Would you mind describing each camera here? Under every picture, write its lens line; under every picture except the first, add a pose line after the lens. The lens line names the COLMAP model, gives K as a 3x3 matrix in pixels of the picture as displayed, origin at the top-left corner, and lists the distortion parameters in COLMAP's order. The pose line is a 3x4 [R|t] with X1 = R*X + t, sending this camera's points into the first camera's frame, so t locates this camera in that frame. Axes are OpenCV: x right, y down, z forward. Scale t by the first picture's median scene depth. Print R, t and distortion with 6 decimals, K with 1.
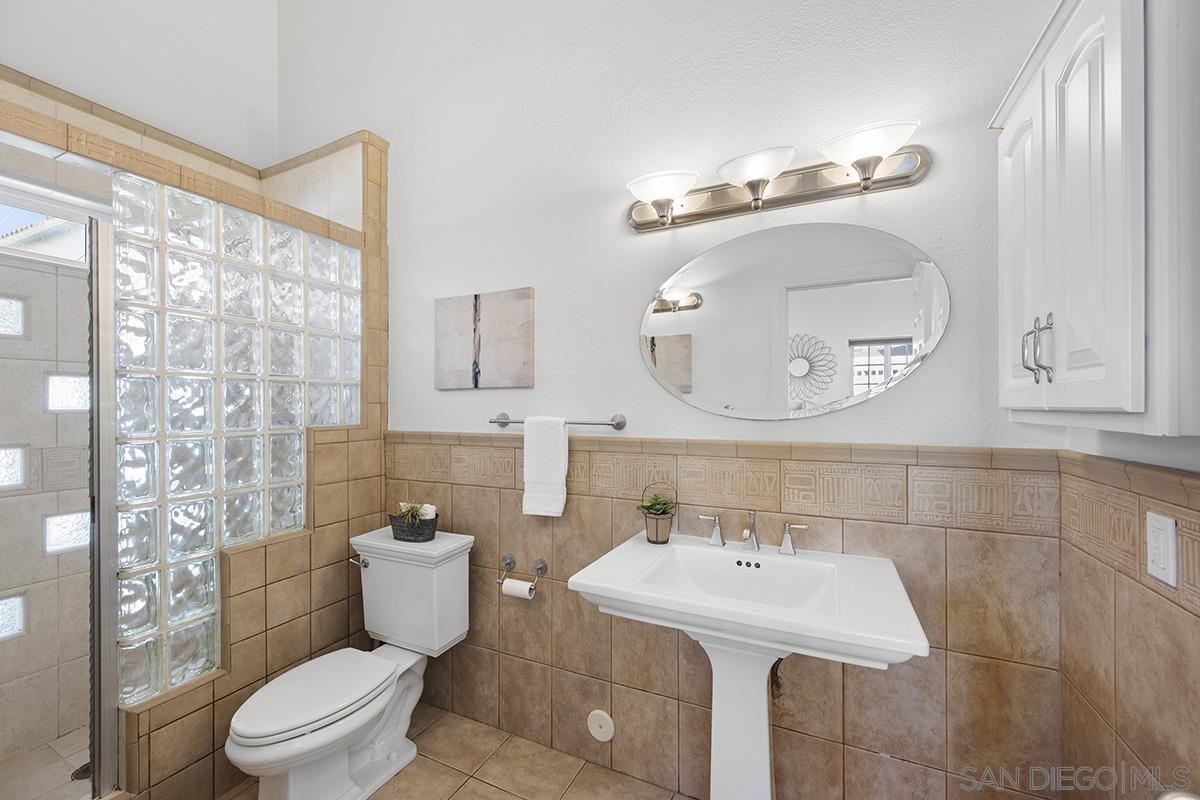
lens RADIAL K [[485.5, 0, 595.3], [0, 485.5, 403.6], [0, 0, 1]] dist [0.004399, 0.000284]
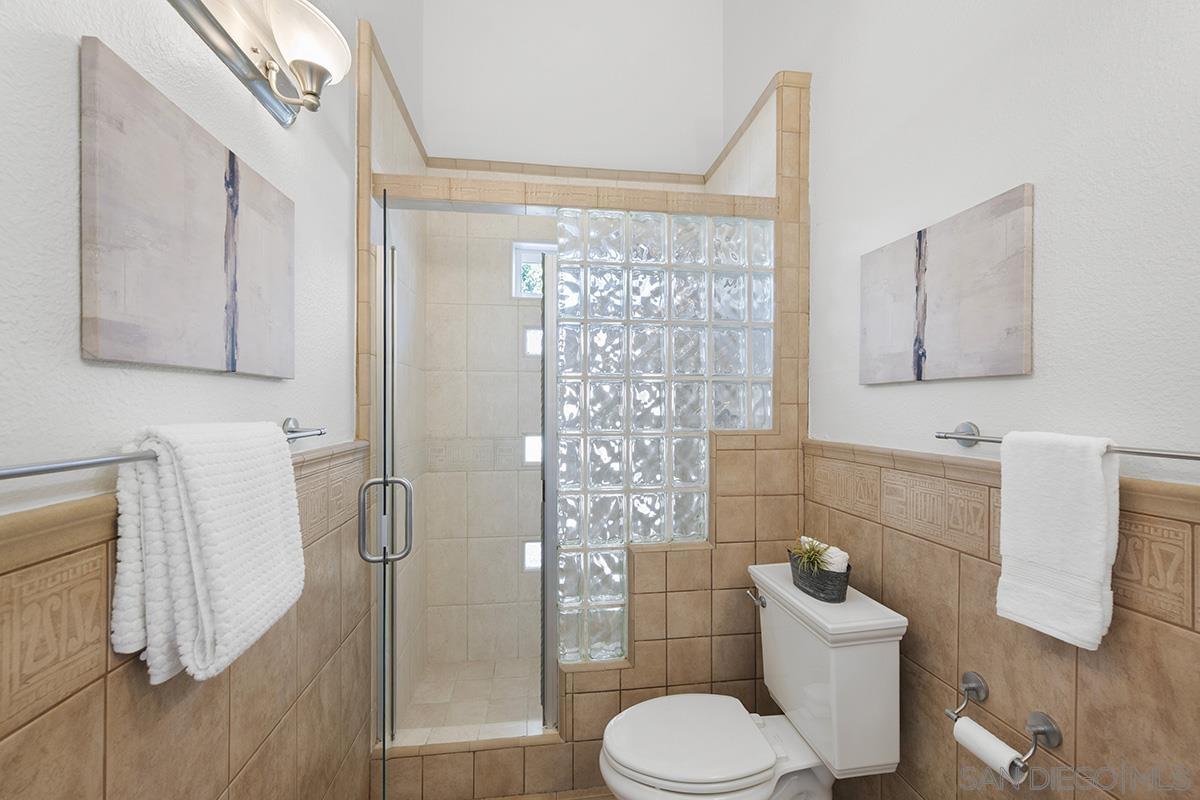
lens RADIAL K [[485.5, 0, 602.5], [0, 485.5, 403.3], [0, 0, 1]] dist [0.004399, 0.000284]
pose [[0.552375, 0.001755, -0.833594, 0.053793], [0.000064, 0.999998, 0.002147, -0.004259], [0.833596, -0.001239, 0.552373, 0.327508]]
